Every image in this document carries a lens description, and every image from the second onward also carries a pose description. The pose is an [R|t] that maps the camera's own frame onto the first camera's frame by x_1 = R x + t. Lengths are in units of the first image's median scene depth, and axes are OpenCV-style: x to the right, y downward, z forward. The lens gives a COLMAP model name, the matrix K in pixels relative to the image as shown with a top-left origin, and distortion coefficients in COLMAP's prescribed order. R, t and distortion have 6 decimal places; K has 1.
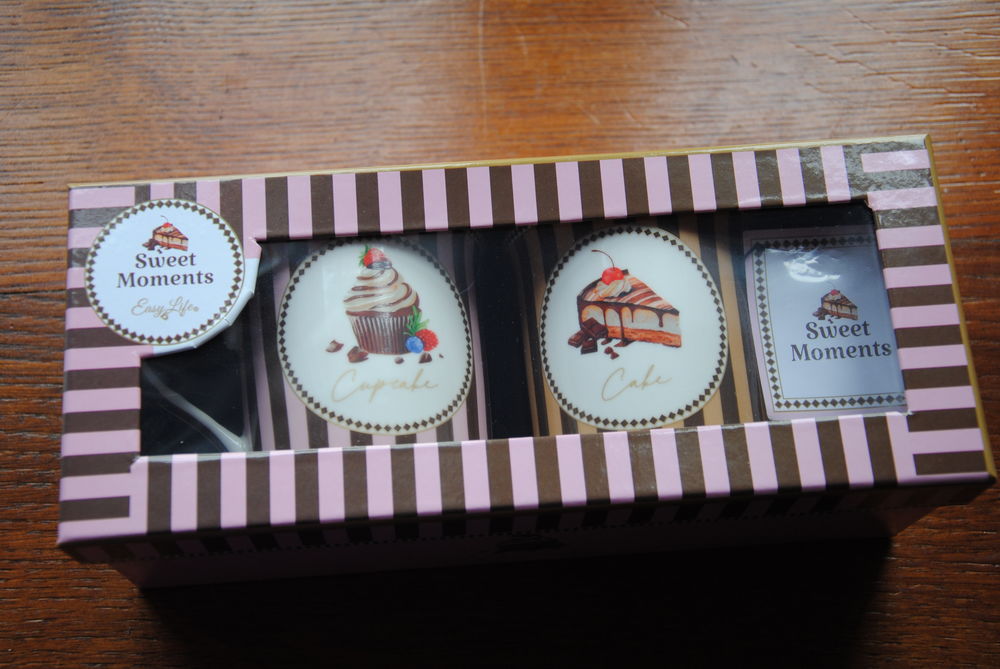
lens RADIAL K [[1452.2, 0, 496.9], [0, 1452.2, 324.7], [0, 0, 1]] dist [0.082386, 0.000000]
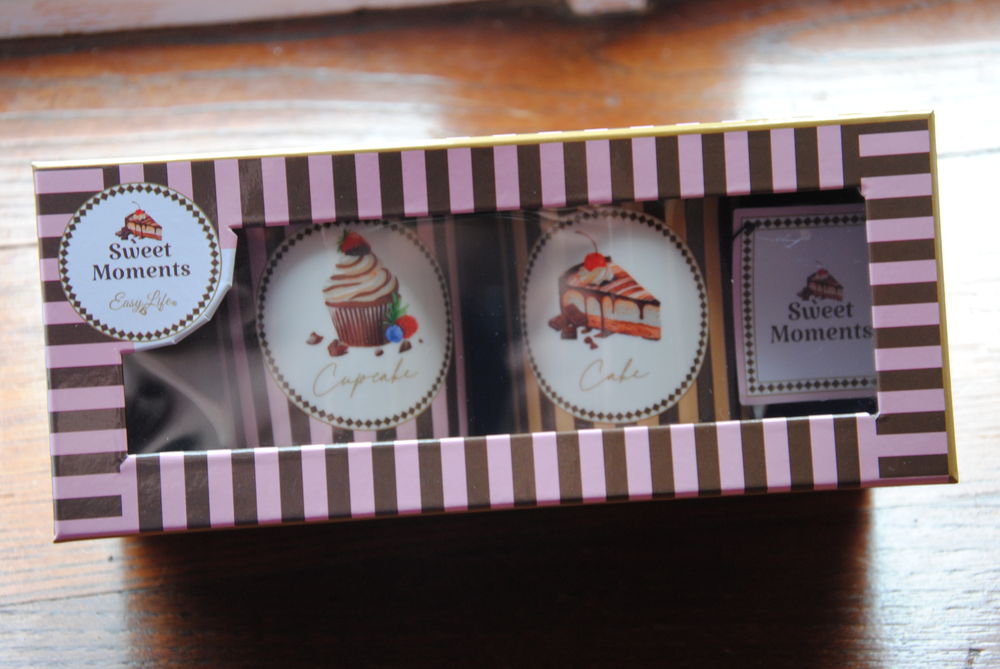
lens RADIAL K [[1965.9, 0, 508.4], [0, 1965.9, 342.3], [0, 0, 1]] dist [0.204829, 0.000000]
pose [[0.999787, 0.013654, 0.015463, 0.000992], [-0.018027, 0.942693, 0.333173, -0.432954], [-0.010028, -0.333381, 0.942739, -0.279109]]
